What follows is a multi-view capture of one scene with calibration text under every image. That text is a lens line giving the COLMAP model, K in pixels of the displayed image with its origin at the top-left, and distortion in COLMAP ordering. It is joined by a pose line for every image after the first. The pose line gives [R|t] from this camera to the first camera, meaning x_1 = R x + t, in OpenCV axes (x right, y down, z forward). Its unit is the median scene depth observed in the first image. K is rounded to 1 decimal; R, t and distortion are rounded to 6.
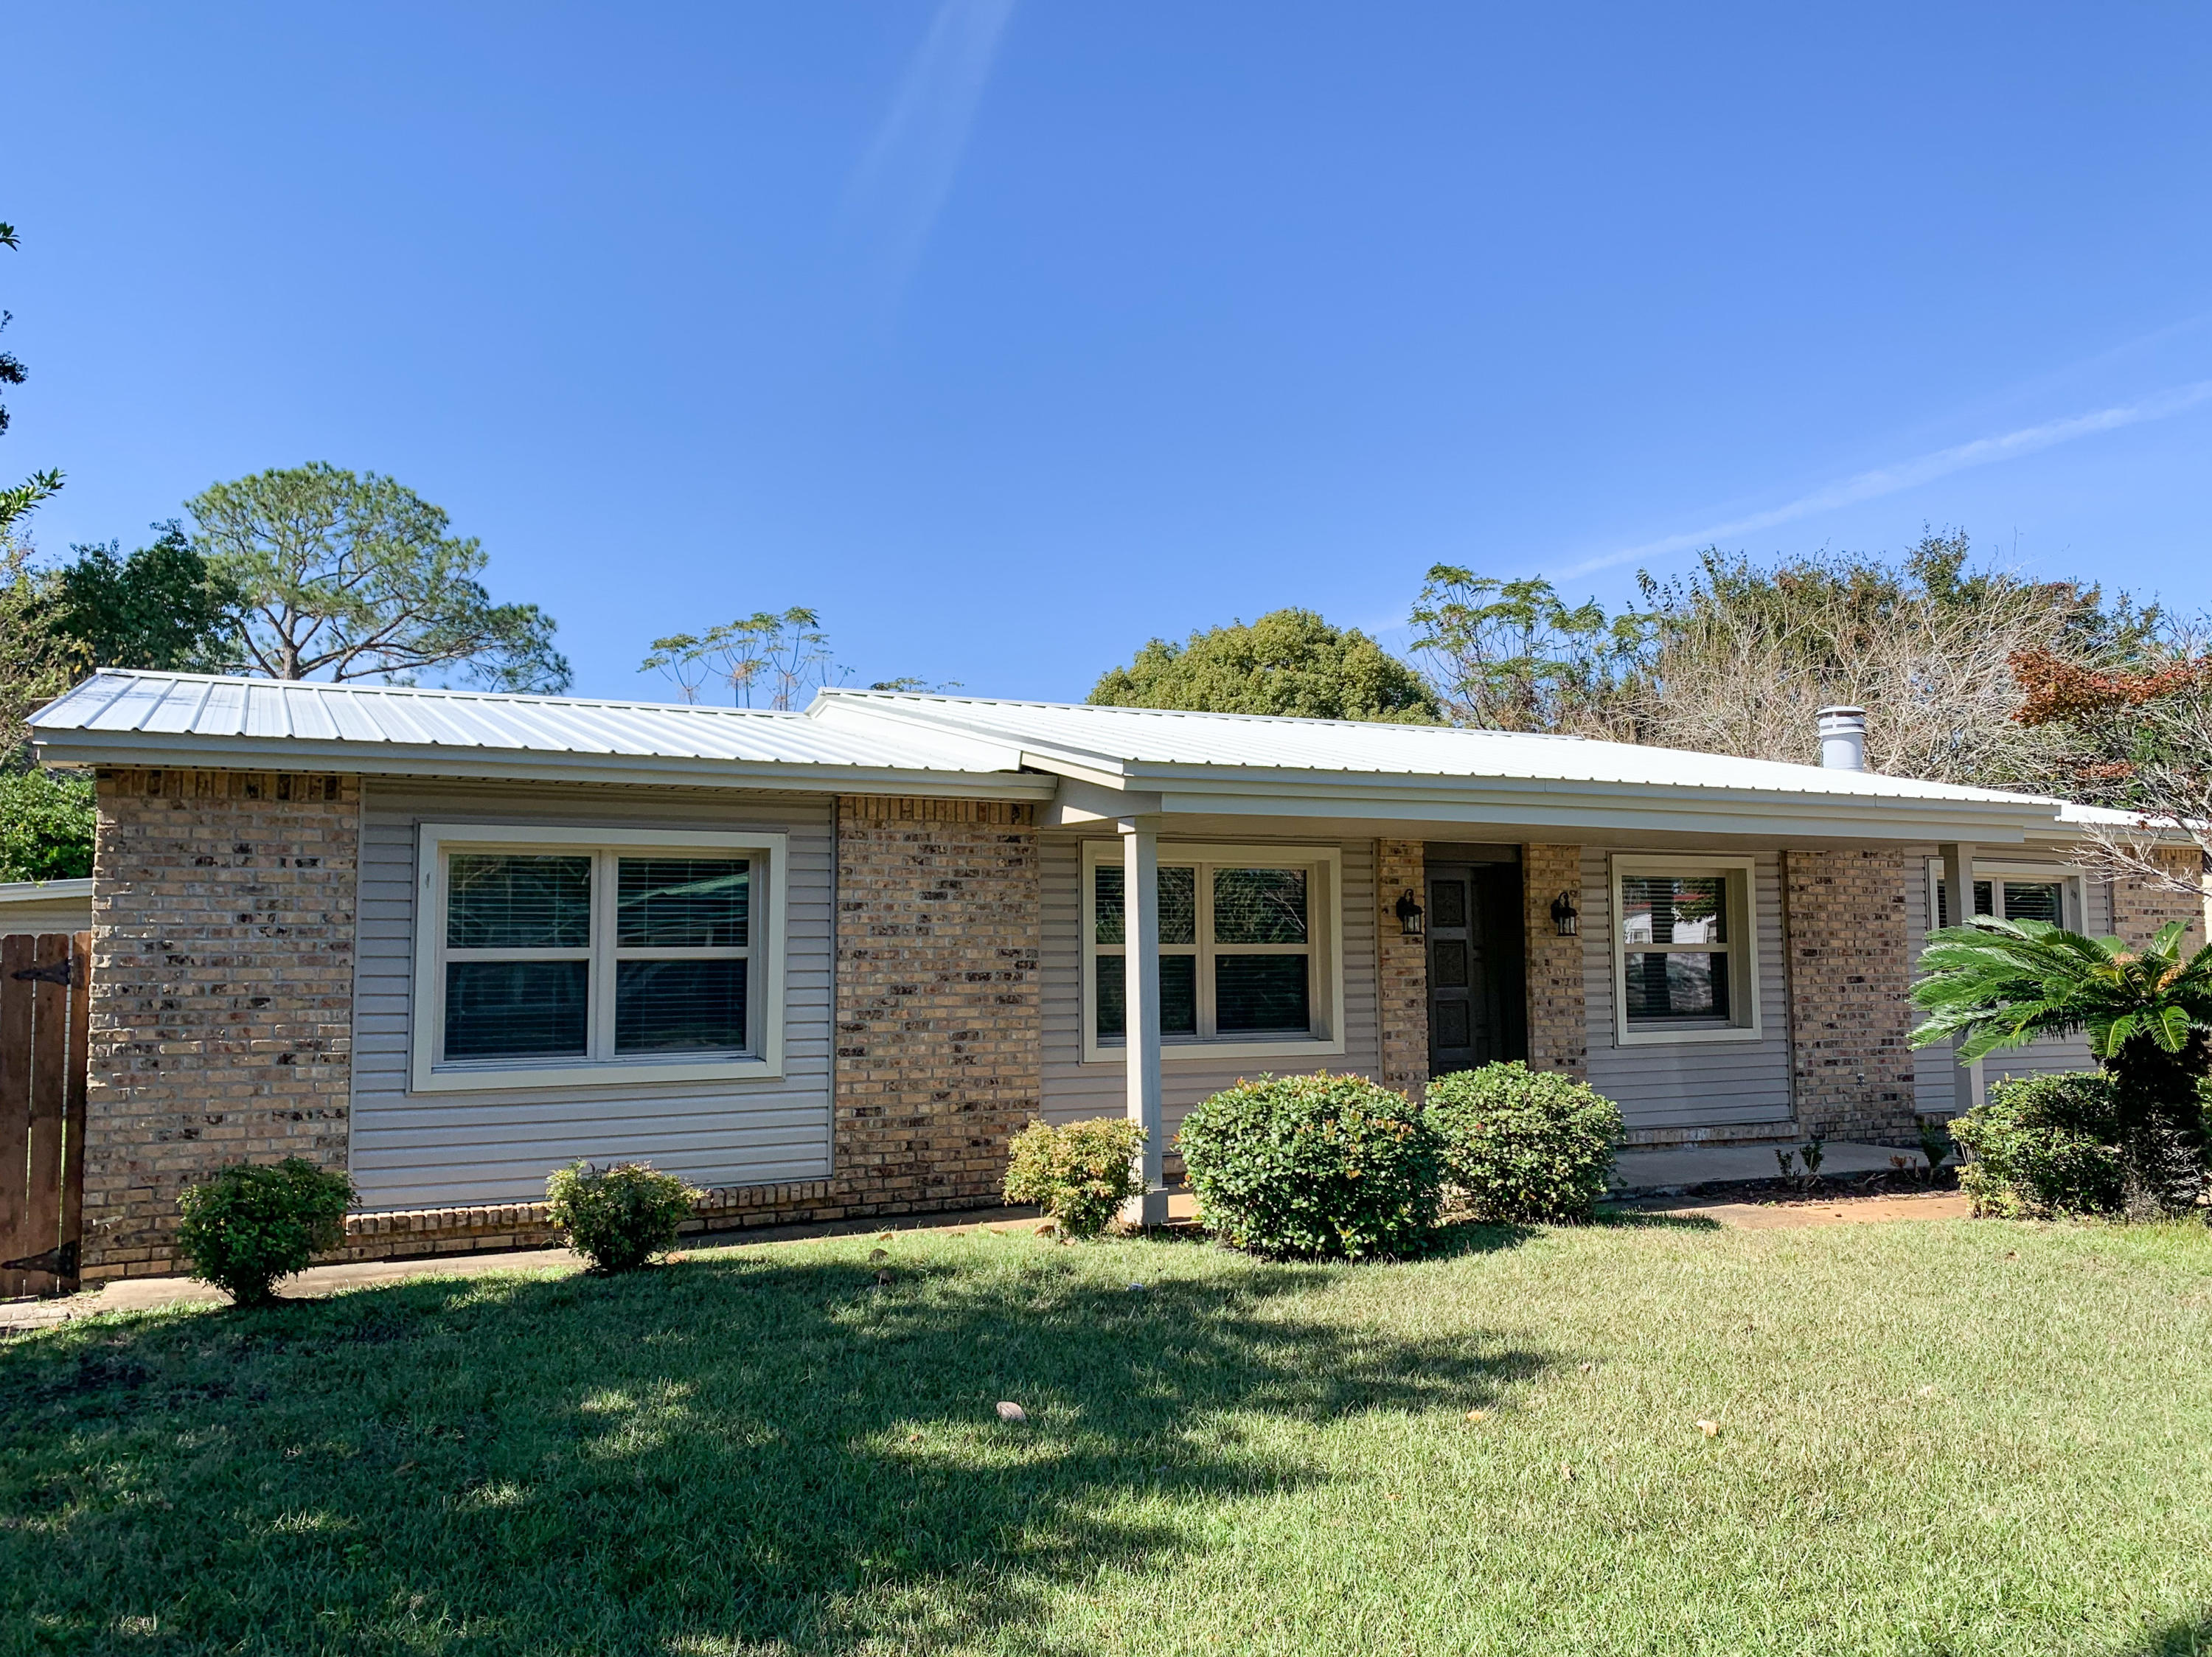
lens RADIAL K [[1693.9, 0, 1063.3], [0, 1693.9, 790.1], [0, 0, 1]] dist [0.173923, -0.465654]
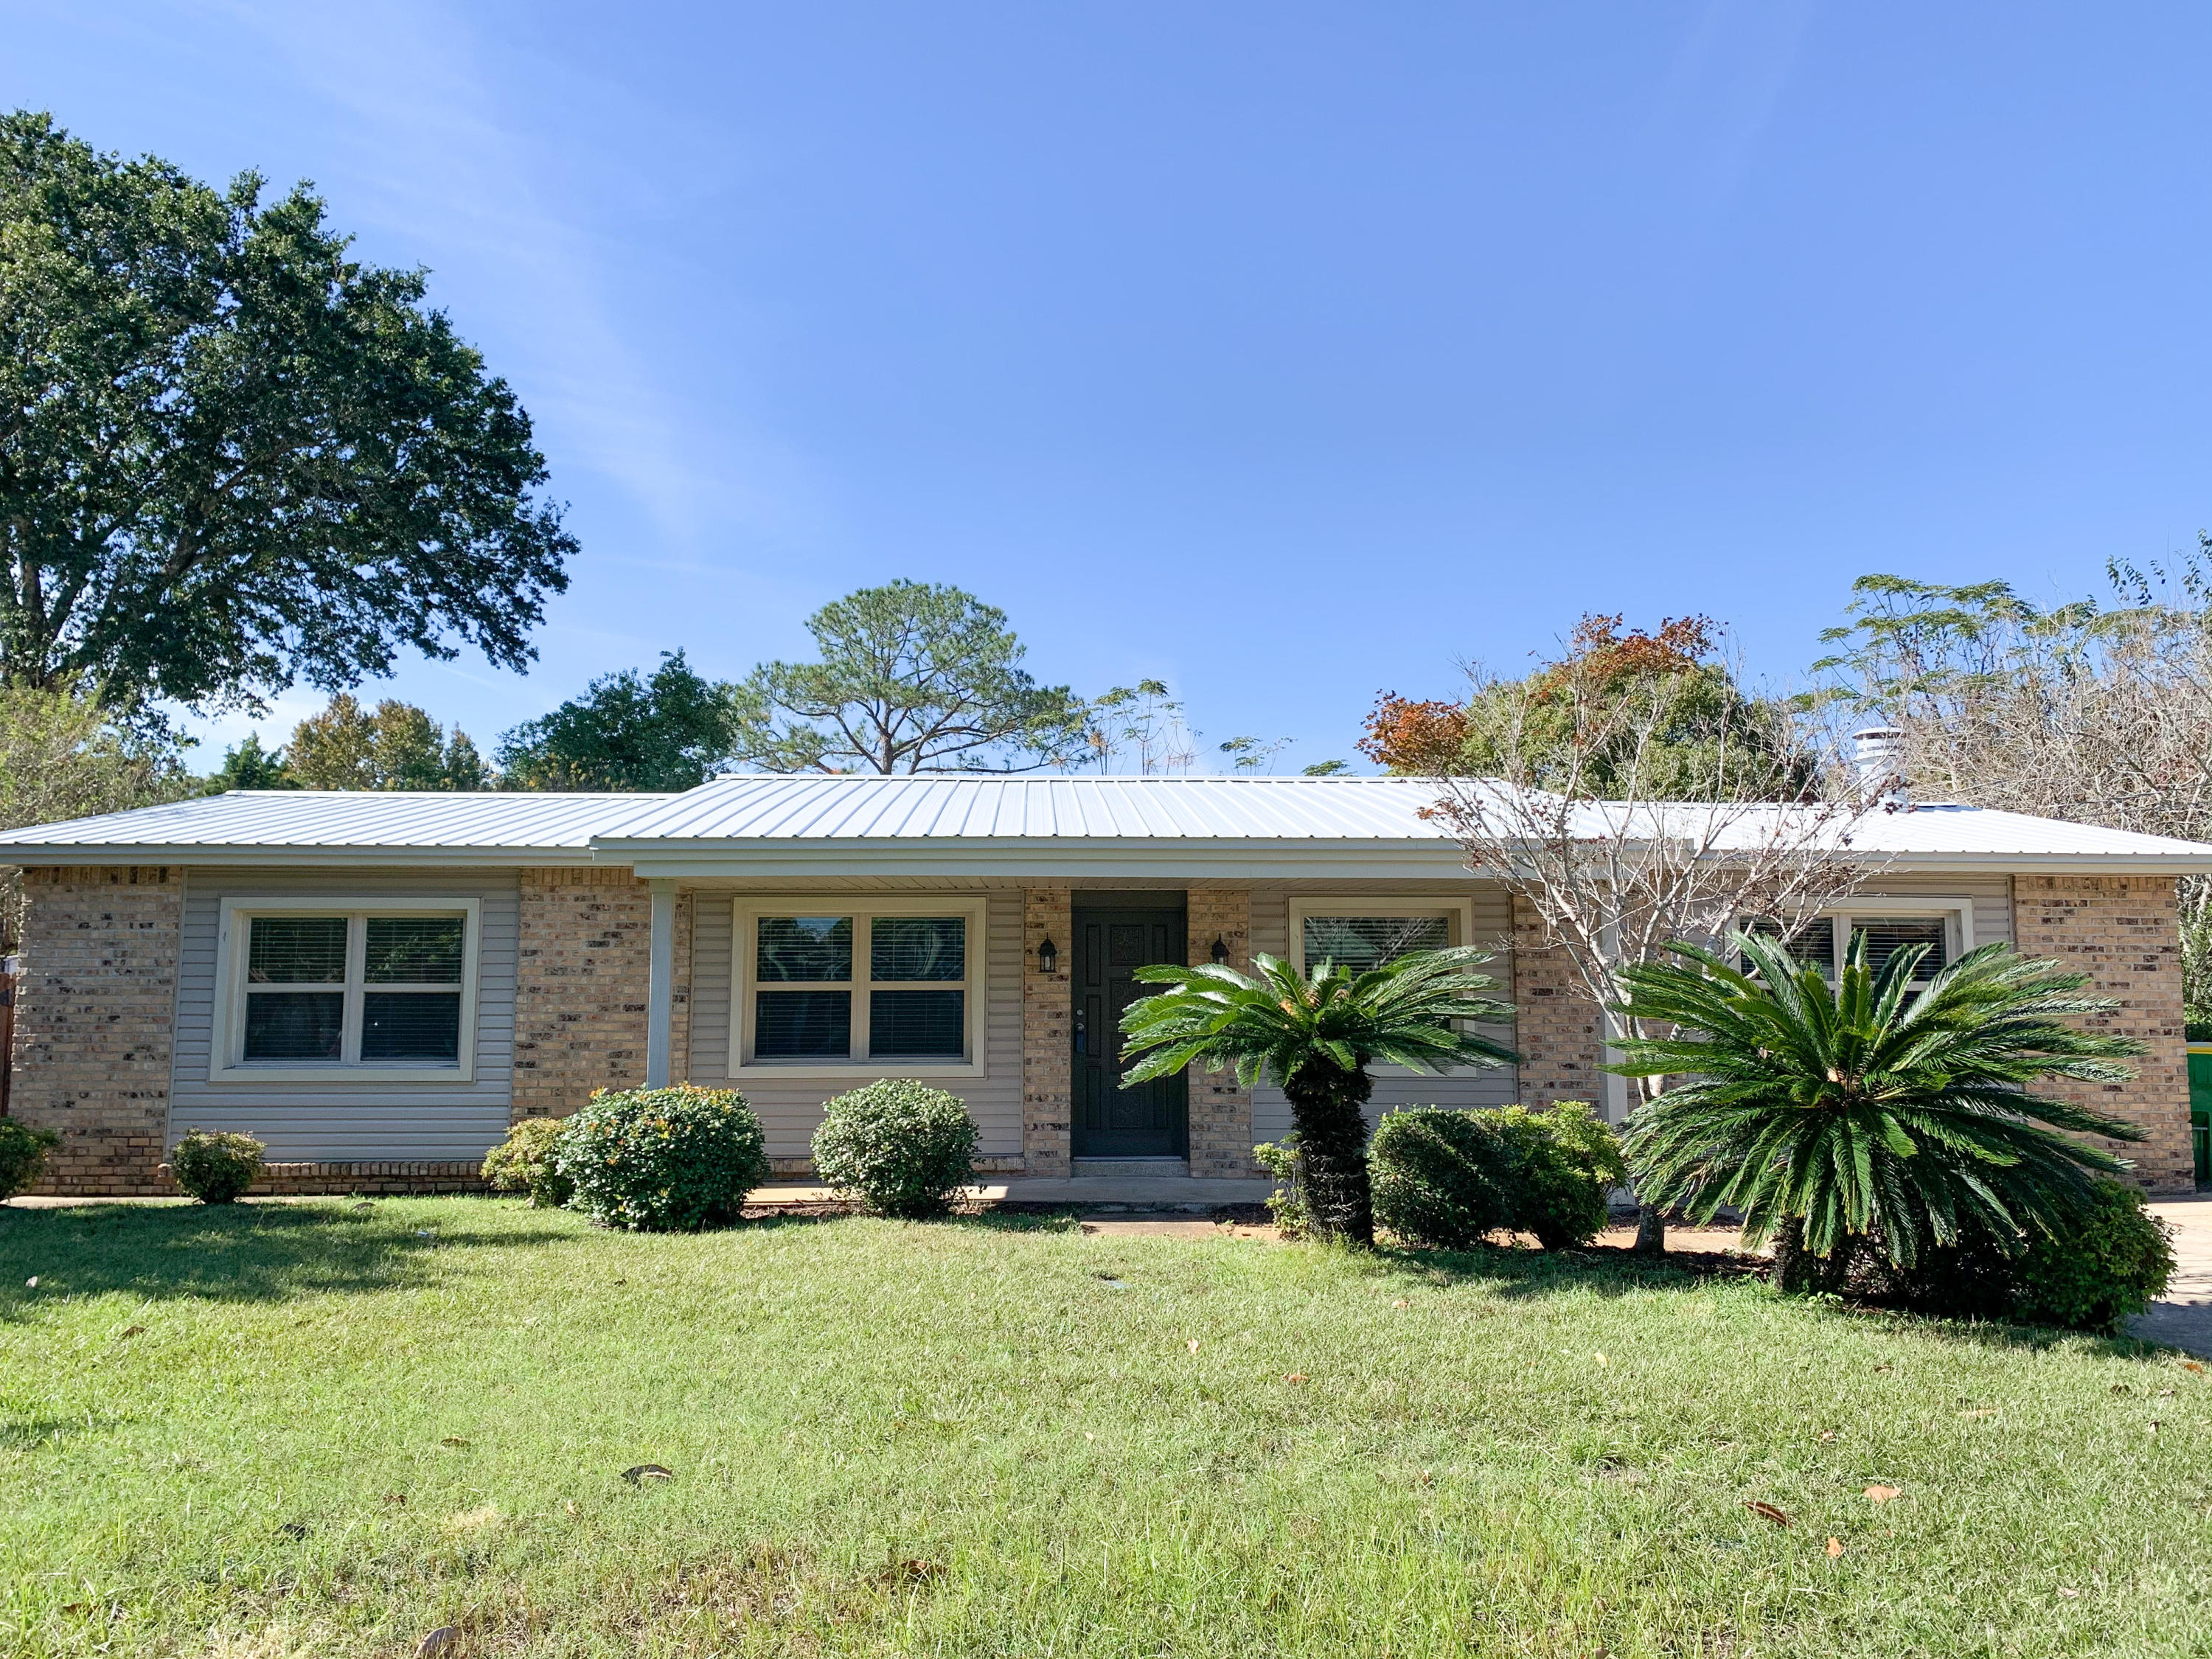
lens RADIAL K [[1676.0, 0, 1106.5], [0, 1676.0, 798.8], [0, 0, 1]] dist [0.140351, -0.248349]
pose [[0.907421, -0.043079, -0.418008, 0.815451], [0.034008, 0.998997, -0.029129, 0.003385], [0.418843, 0.012217, 0.907976, 0.001422]]
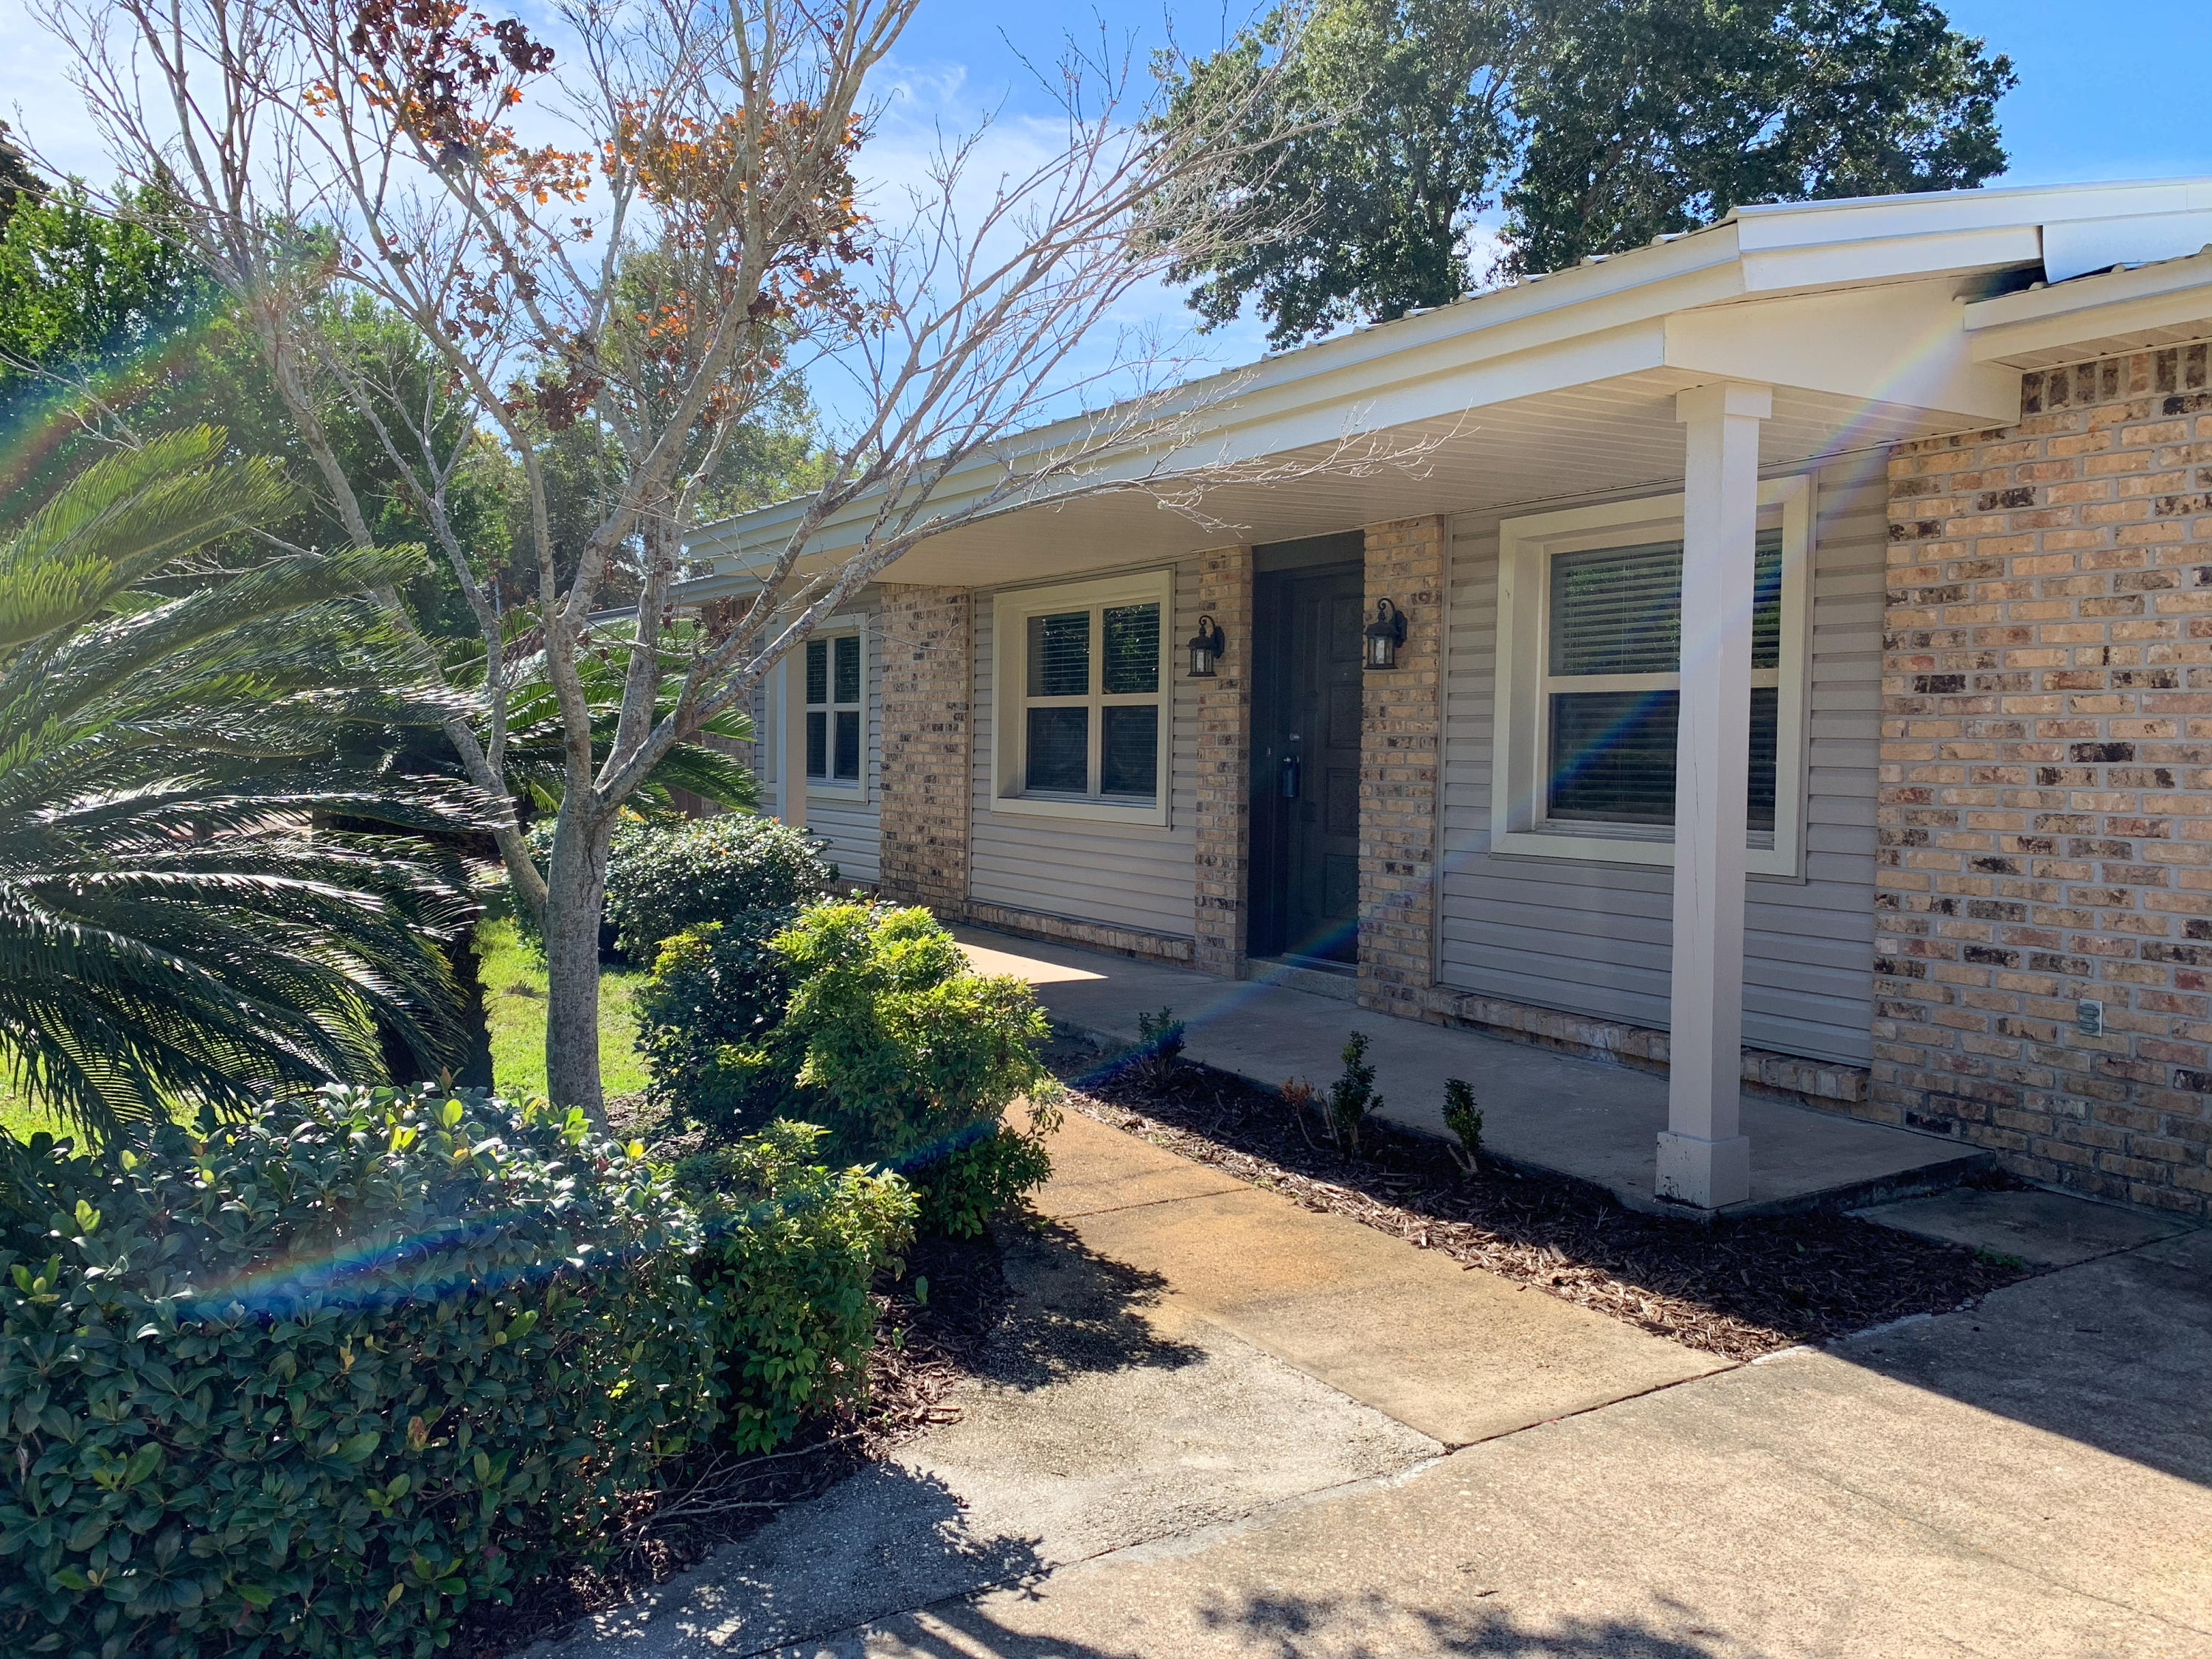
lens RADIAL K [[1676.0, 0, 1106.5], [0, 1676.0, 798.8], [0, 0, 1]] dist [0.140351, -0.248349]
pose [[0.125906, 0.041339, -0.991181, 1.071564], [0.083534, 0.995141, 0.052116, 0.110470], [0.988519, -0.089359, 0.121841, 0.988916]]
